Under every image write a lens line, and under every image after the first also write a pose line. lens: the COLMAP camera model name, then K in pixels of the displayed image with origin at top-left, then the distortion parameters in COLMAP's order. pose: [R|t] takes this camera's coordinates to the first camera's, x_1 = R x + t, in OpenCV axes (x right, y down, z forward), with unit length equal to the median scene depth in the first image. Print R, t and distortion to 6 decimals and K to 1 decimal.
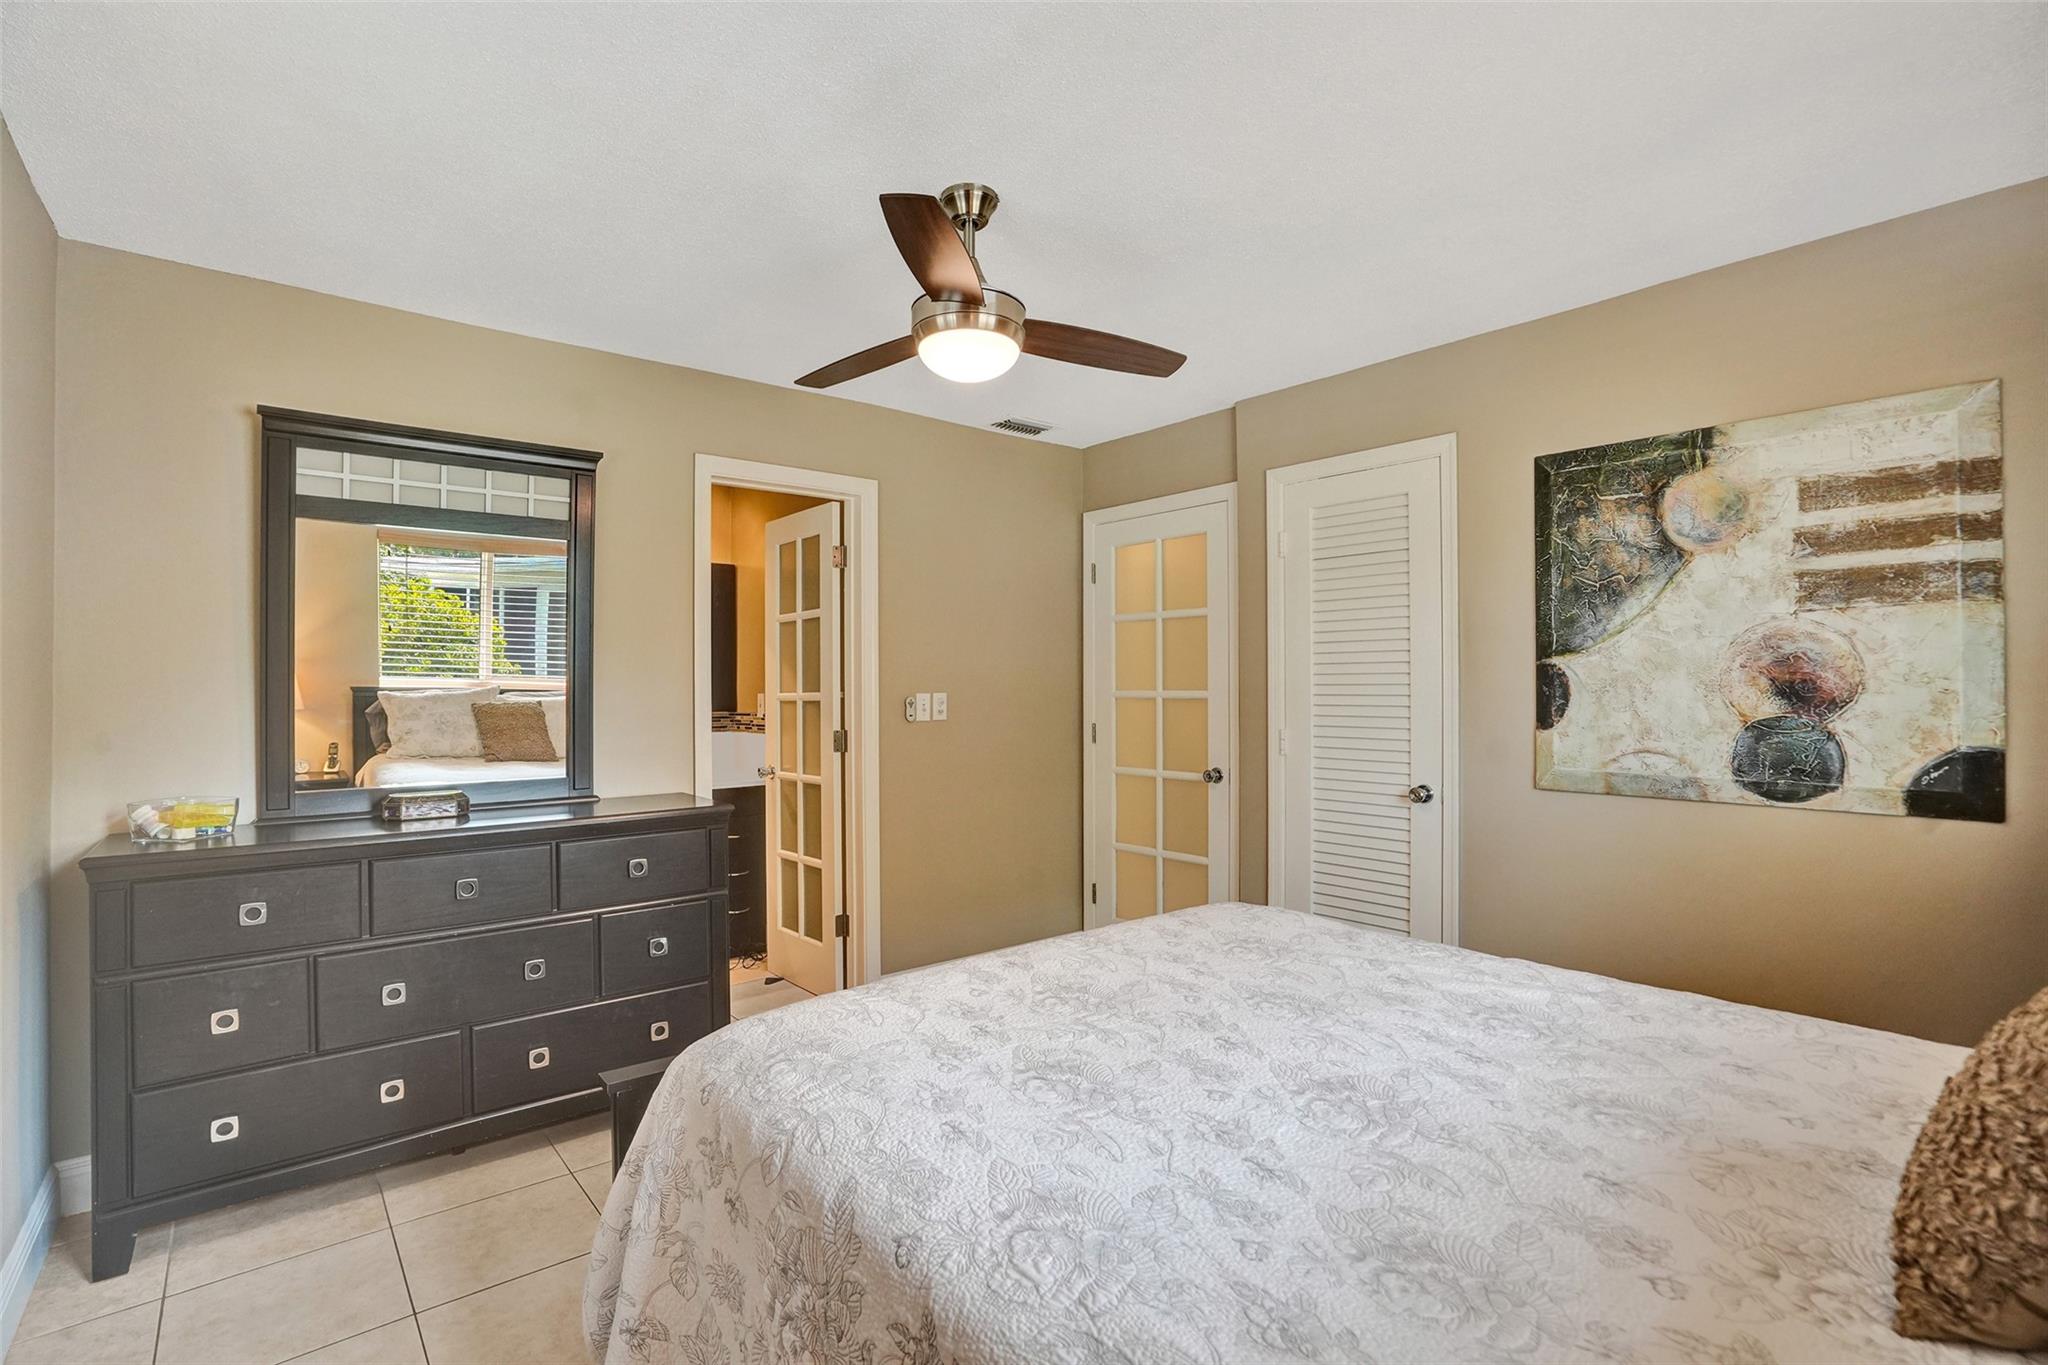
lens RADIAL K [[986.0, 0, 1007.4], [0, 986.0, 685.4], [0, 0, 1]] dist [0.001235, 0.001033]
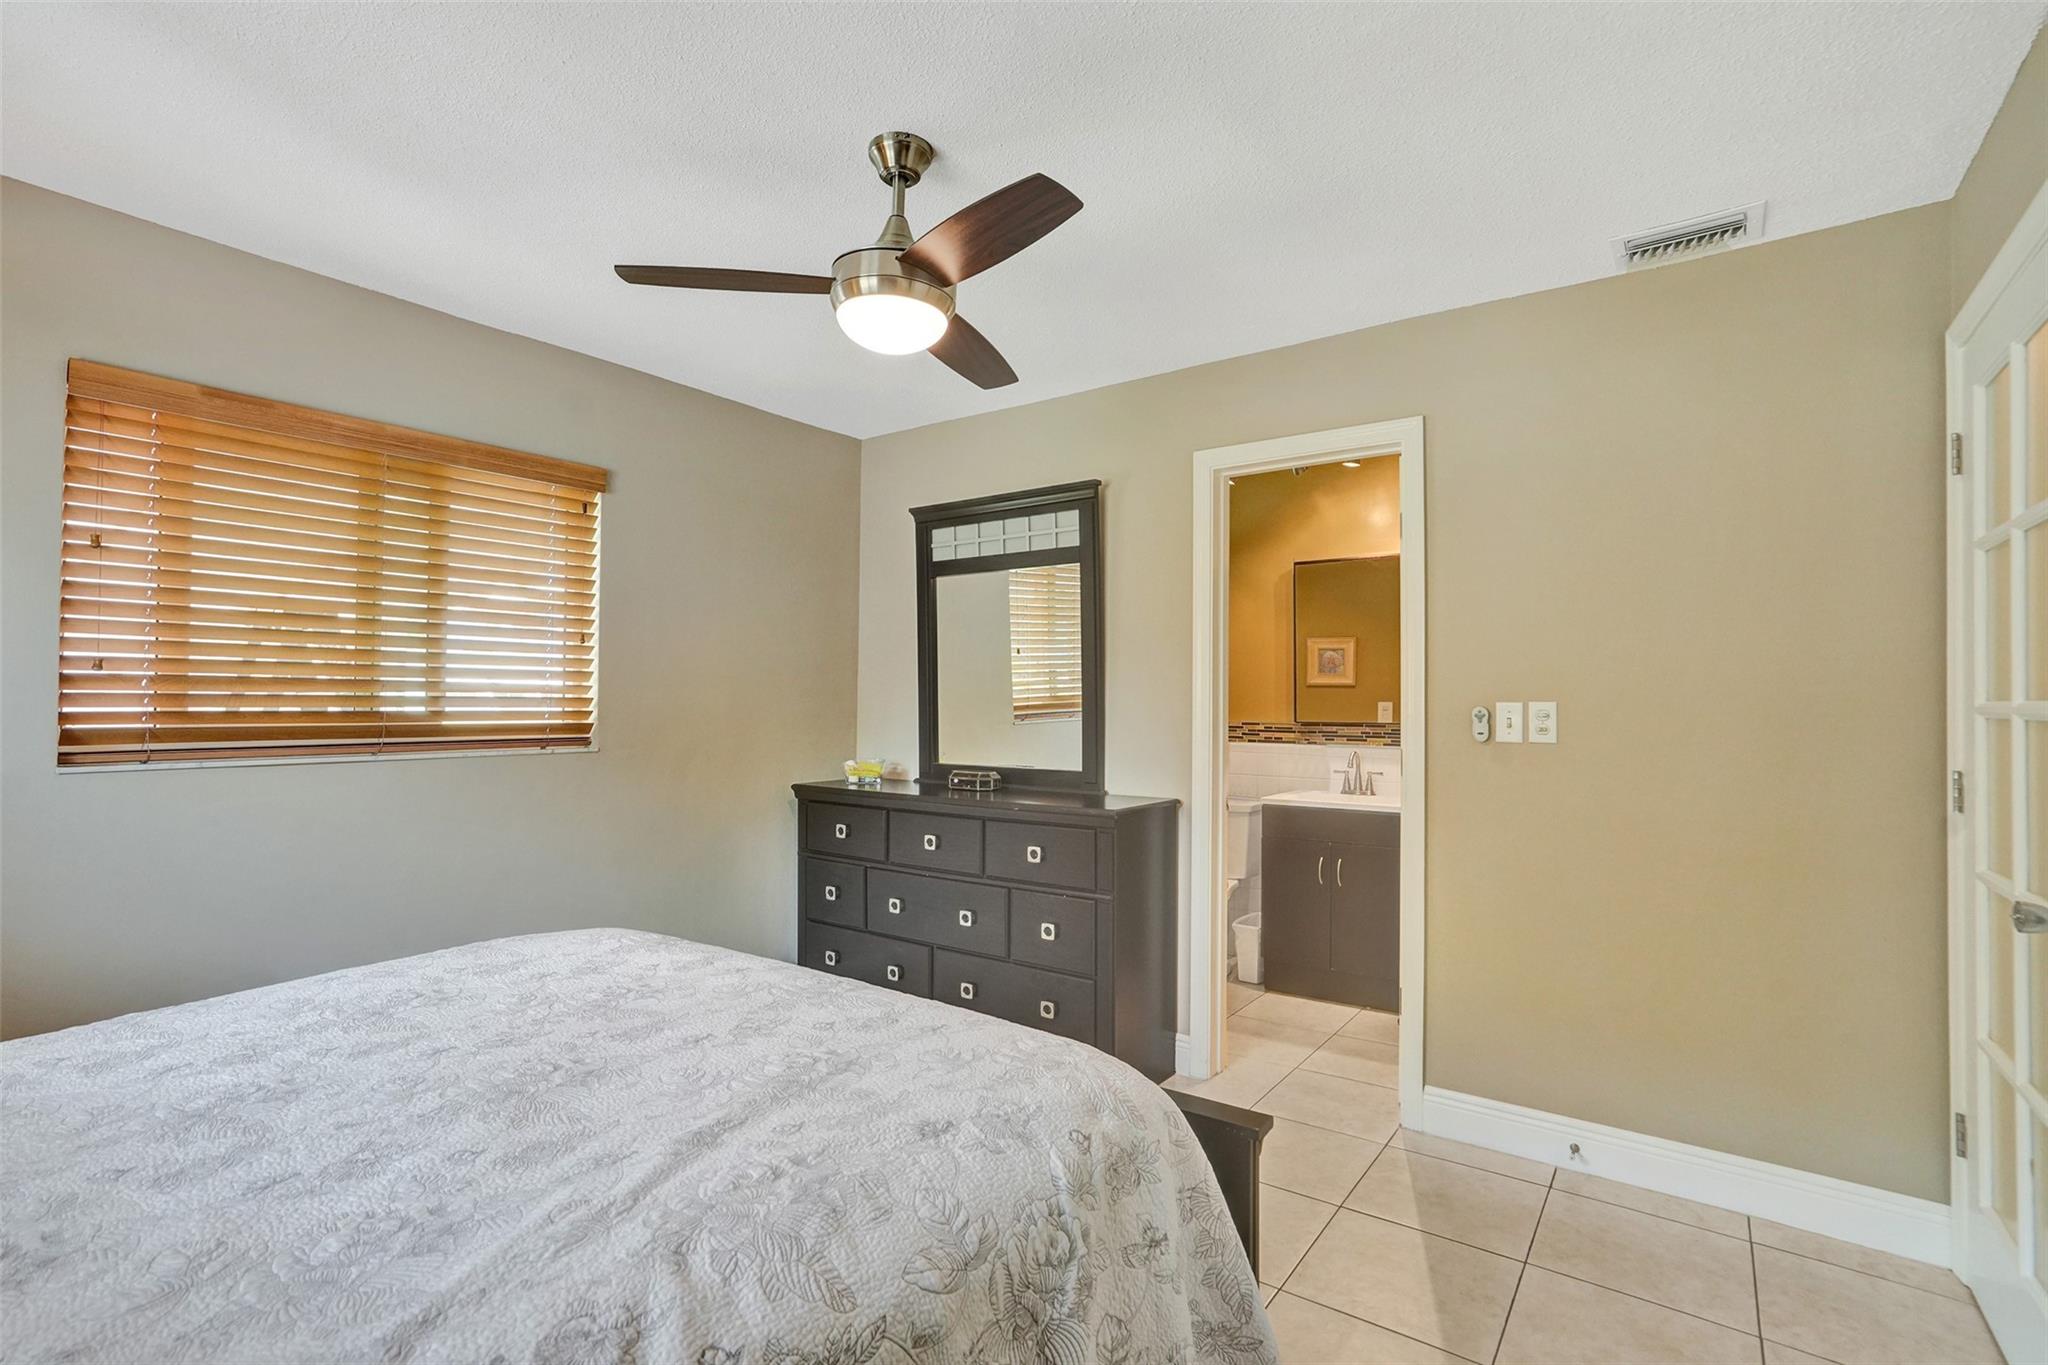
lens RADIAL K [[986.0, 0, 1006.9], [0, 986.0, 687.6], [0, 0, 1]] dist [0.001235, 0.001033]
pose [[0.240649, -0.008944, -0.970571, 0.644077], [-0.005325, 0.999930, -0.010535, 0.009391], [0.970598, 0.007703, 0.240584, 0.651202]]
